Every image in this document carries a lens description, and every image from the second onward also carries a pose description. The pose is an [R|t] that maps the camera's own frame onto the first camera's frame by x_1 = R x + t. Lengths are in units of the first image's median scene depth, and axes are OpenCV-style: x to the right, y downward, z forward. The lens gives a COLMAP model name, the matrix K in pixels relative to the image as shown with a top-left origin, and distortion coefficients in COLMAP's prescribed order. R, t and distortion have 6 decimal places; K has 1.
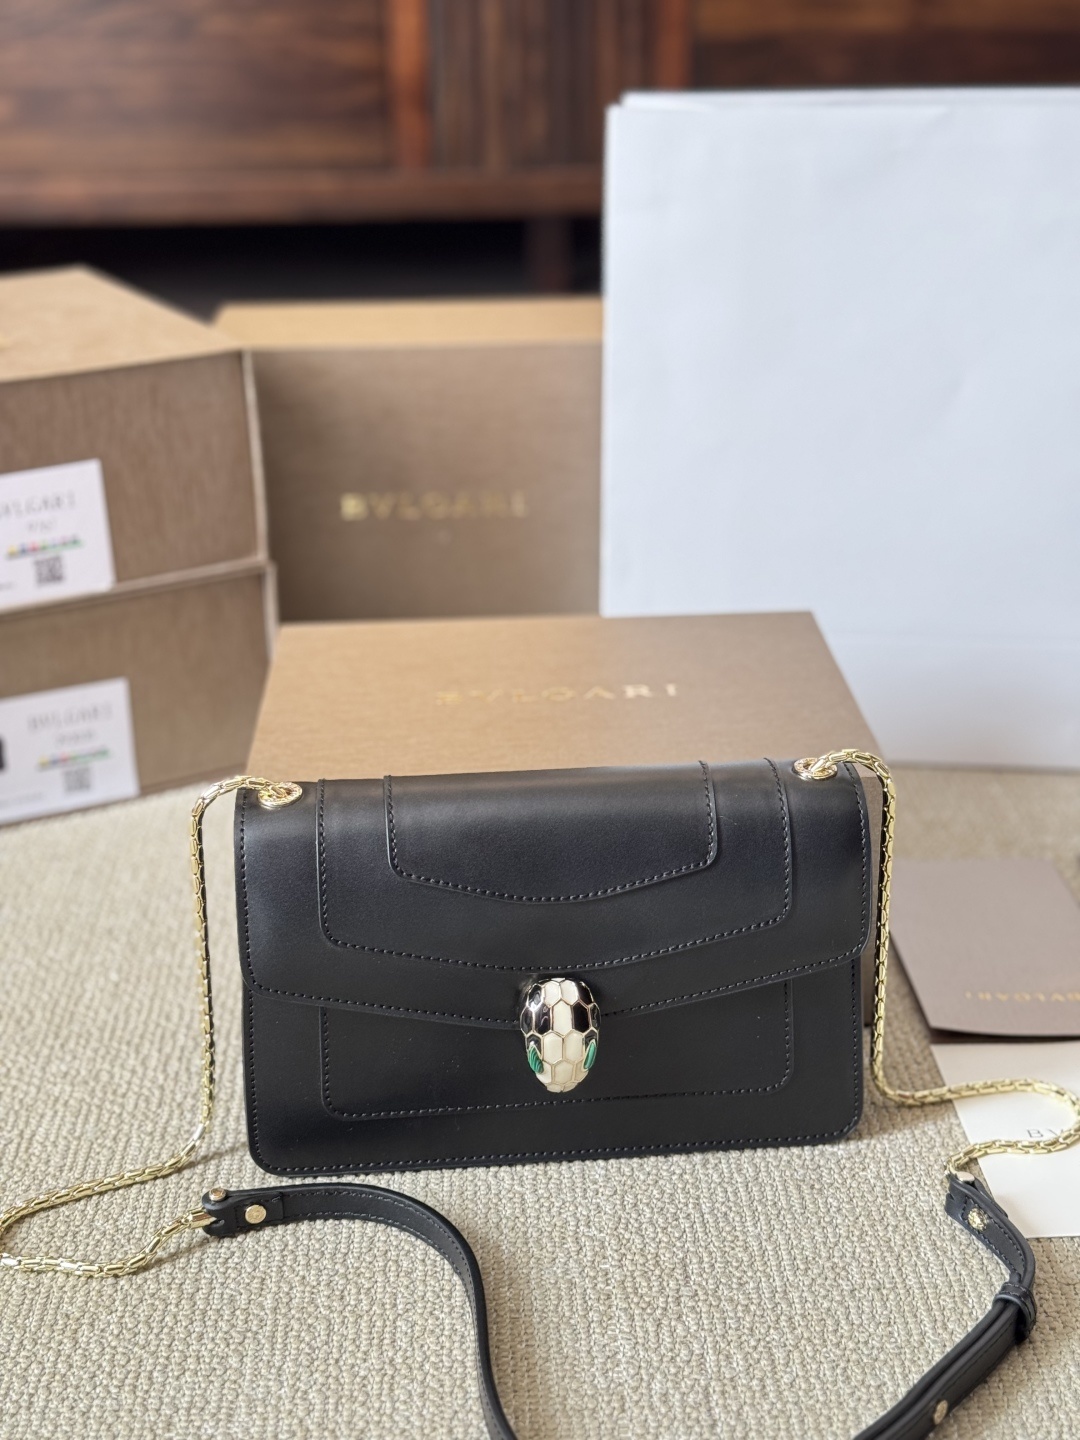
lens RADIAL K [[2075.2, 0, 542.1], [0, 2075.2, 727.7], [0, 0, 1]] dist [0.124051, 0.000000]
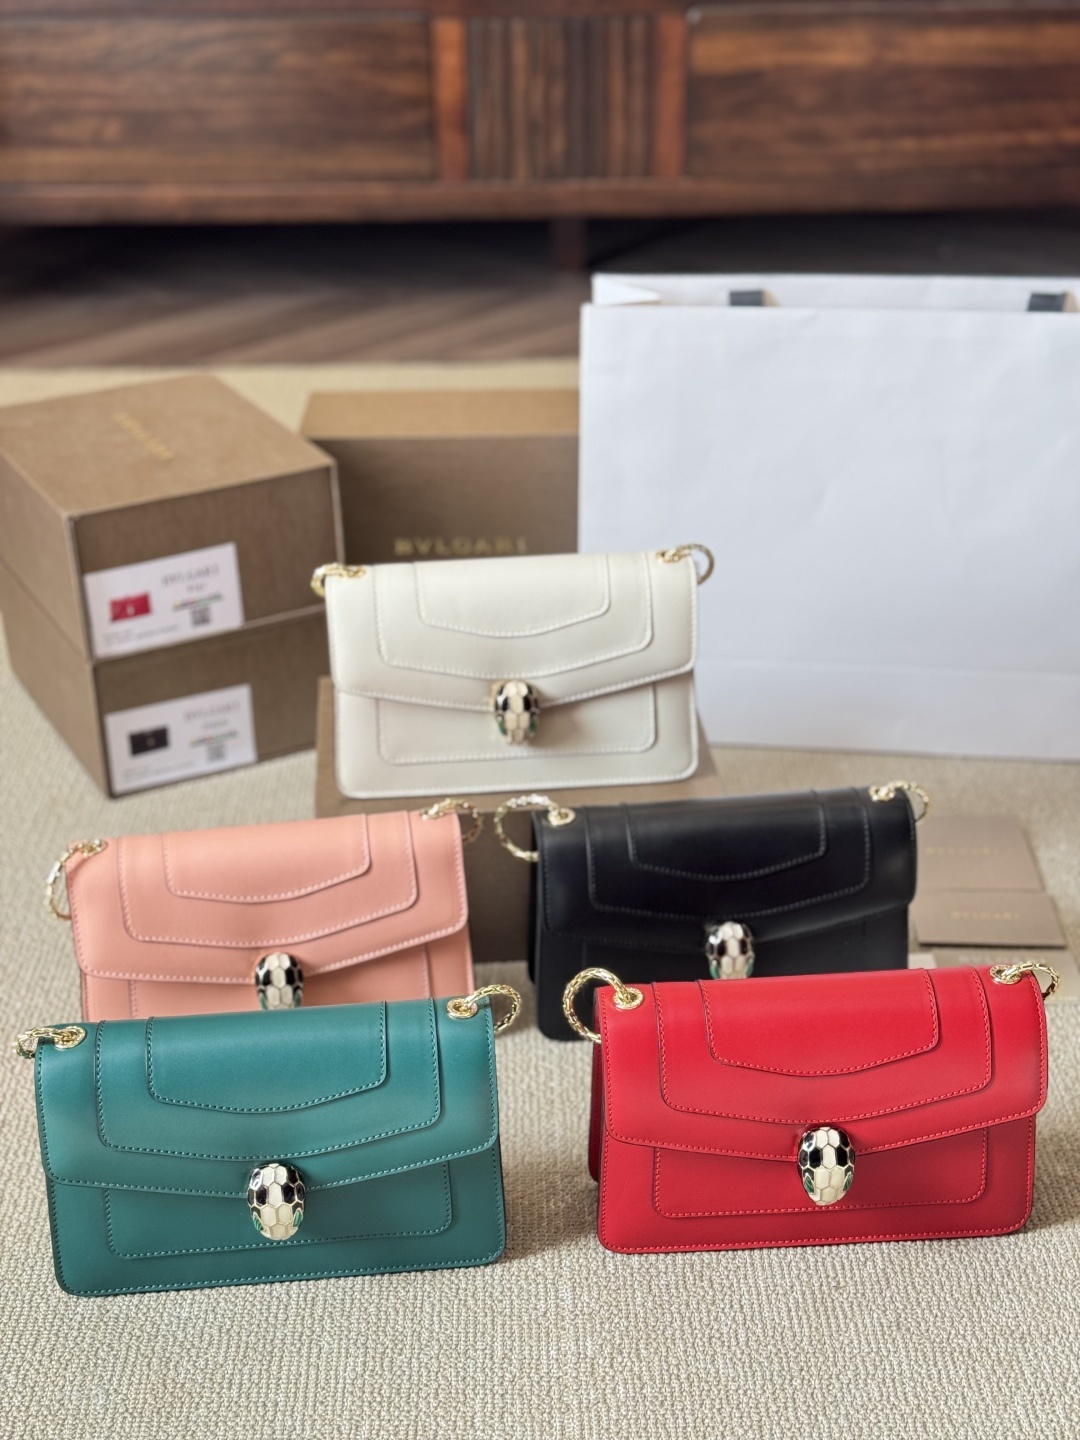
lens RADIAL K [[2075.2, 0, 544.7], [0, 2075.2, 709.0], [0, 0, 1]] dist [0.124051, 0.000000]
pose [[0.999772, 0.015272, -0.014896, 0.043849], [-0.014060, 0.996830, 0.078310, -0.176682], [0.016045, -0.078083, 0.996818, -0.653924]]
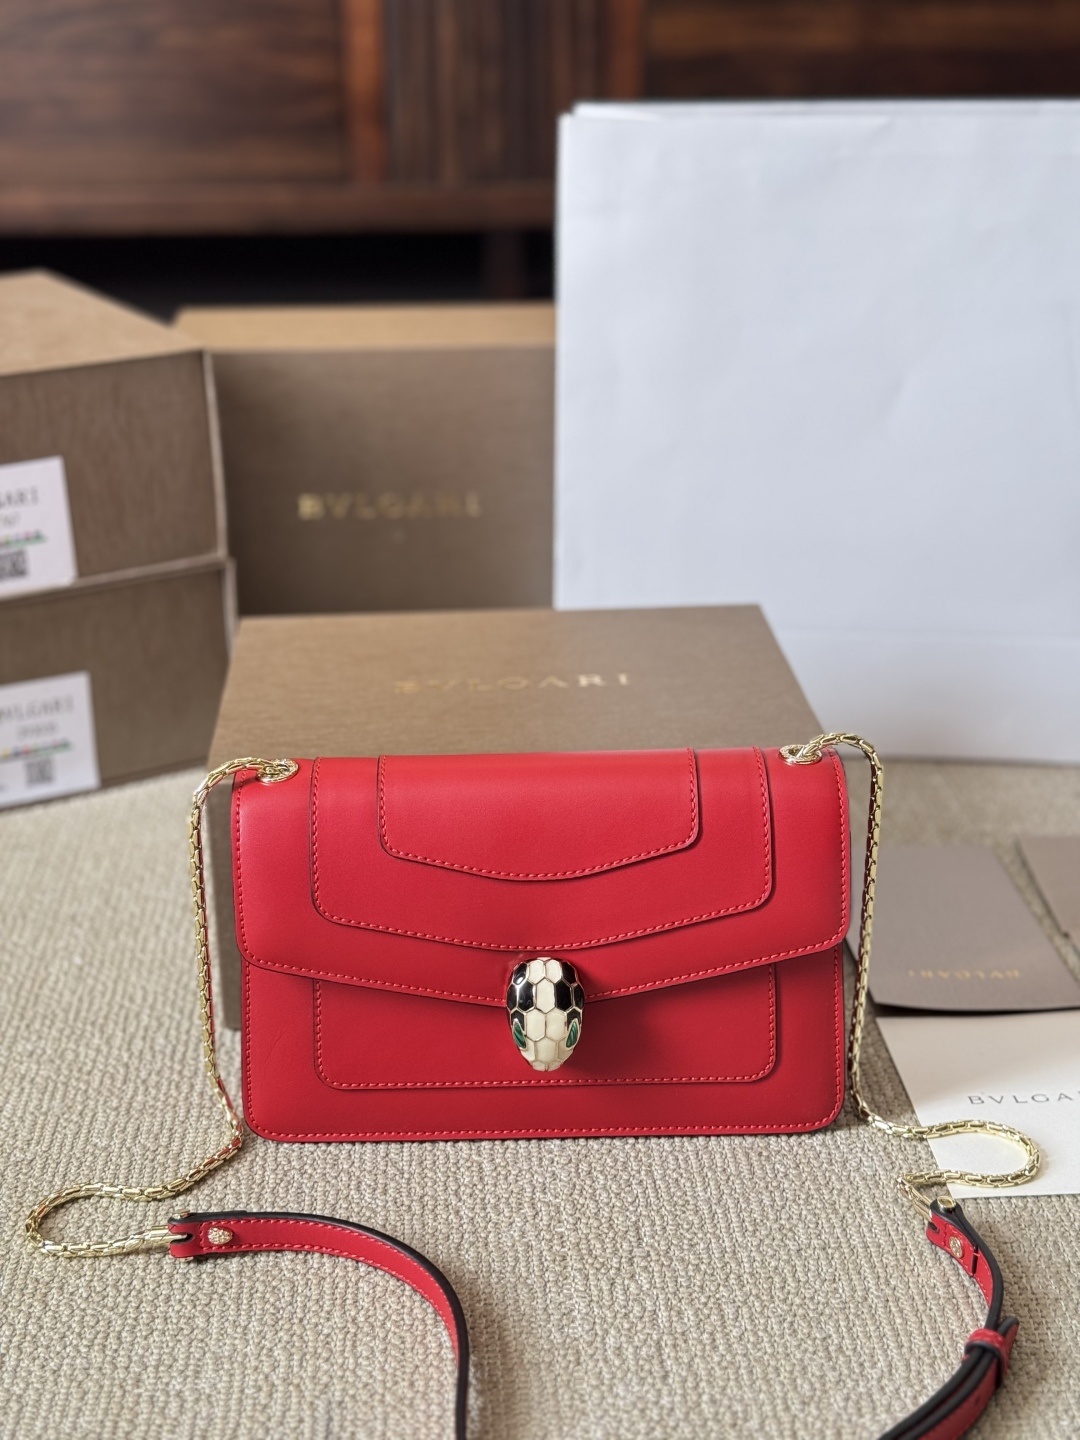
lens RADIAL K [[2075.2, 0, 539.3], [0, 2075.2, 720.9], [0, 0, 1]] dist [0.124051, 0.000000]
pose [[0.999726, -0.001014, 0.023374, -0.004094], [0.001297, 0.999926, -0.012118, 0.018231], [-0.023360, 0.012145, 0.999653, -0.033428]]
